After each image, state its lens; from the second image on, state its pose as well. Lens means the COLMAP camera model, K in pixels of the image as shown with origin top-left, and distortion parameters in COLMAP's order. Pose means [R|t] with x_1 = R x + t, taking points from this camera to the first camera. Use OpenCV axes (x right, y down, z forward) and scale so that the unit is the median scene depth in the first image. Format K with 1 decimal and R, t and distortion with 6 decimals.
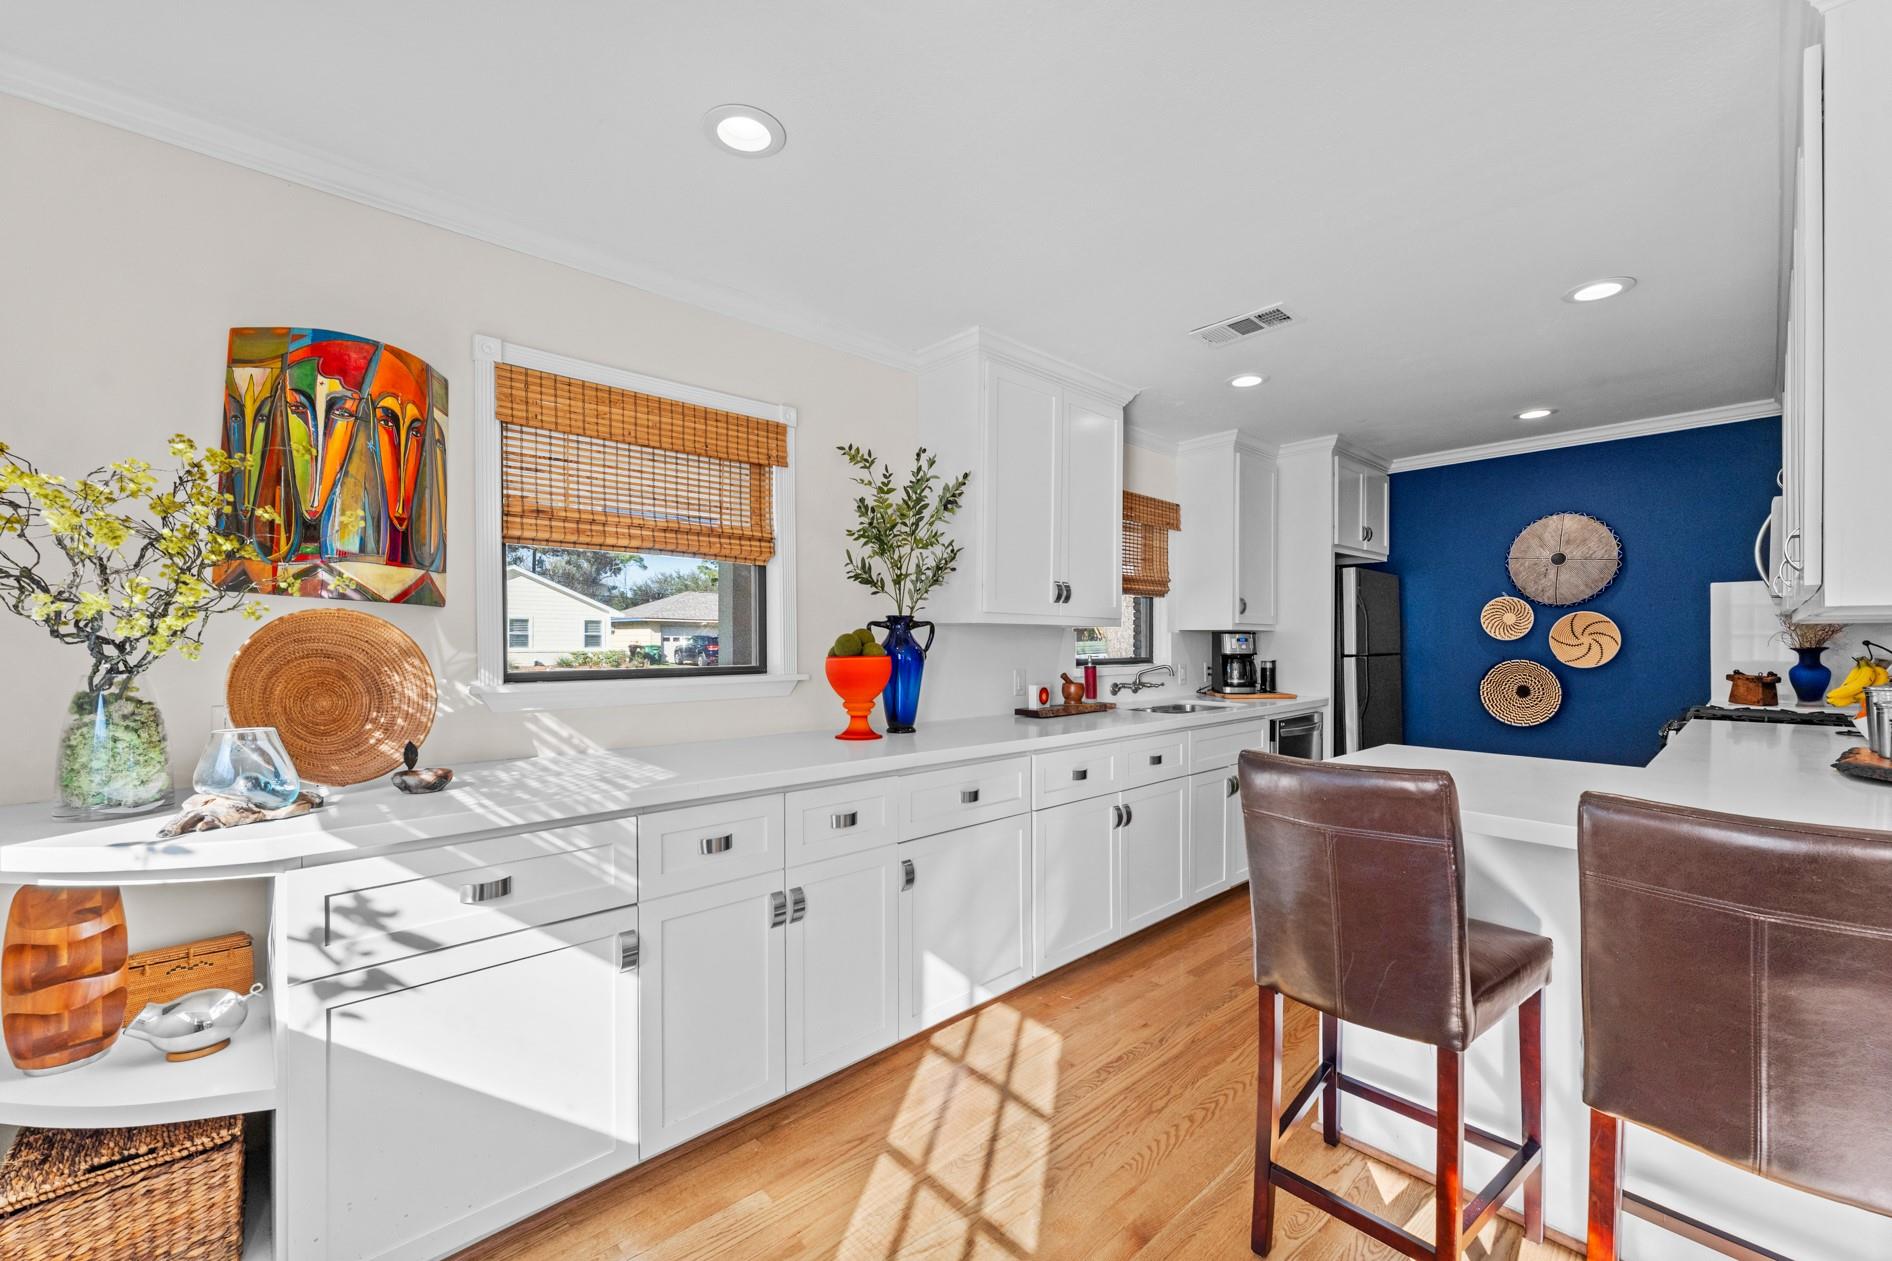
lens RADIAL K [[756.1, 0, 946.0], [0, 756.1, 630.5], [0, 0, 1]] dist [0.001354, -0.005075]
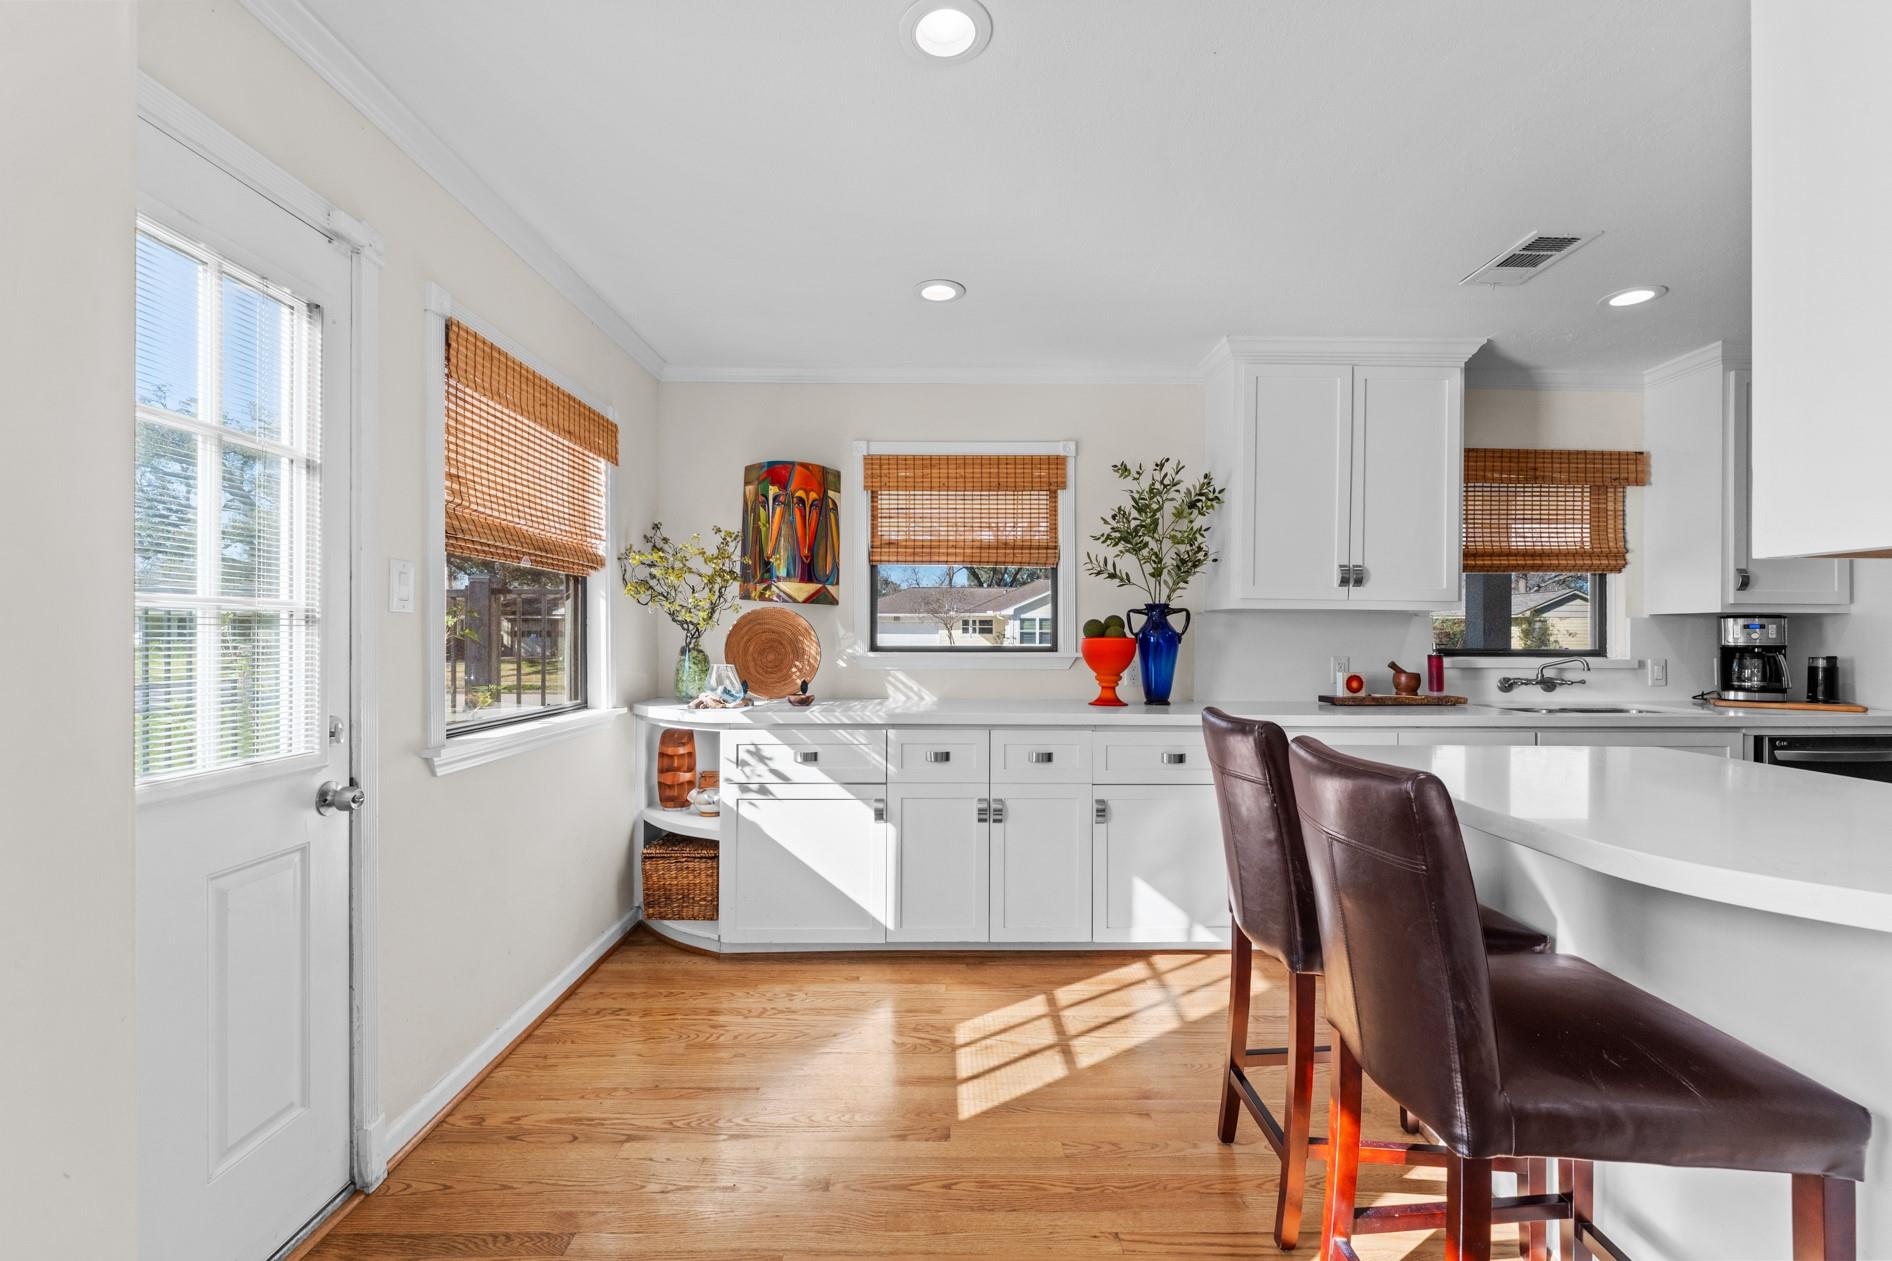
lens RADIAL K [[800.7, 0, 946.0], [0, 800.7, 630.5], [0, 0, 1]] dist [-0.000915, -0.000049]
pose [[0.747461, -0.005845, -0.664280, 0.644744], [0.005001, 0.999982, -0.003172, 0.029415], [0.664287, -0.000951, 0.747477, -0.168271]]
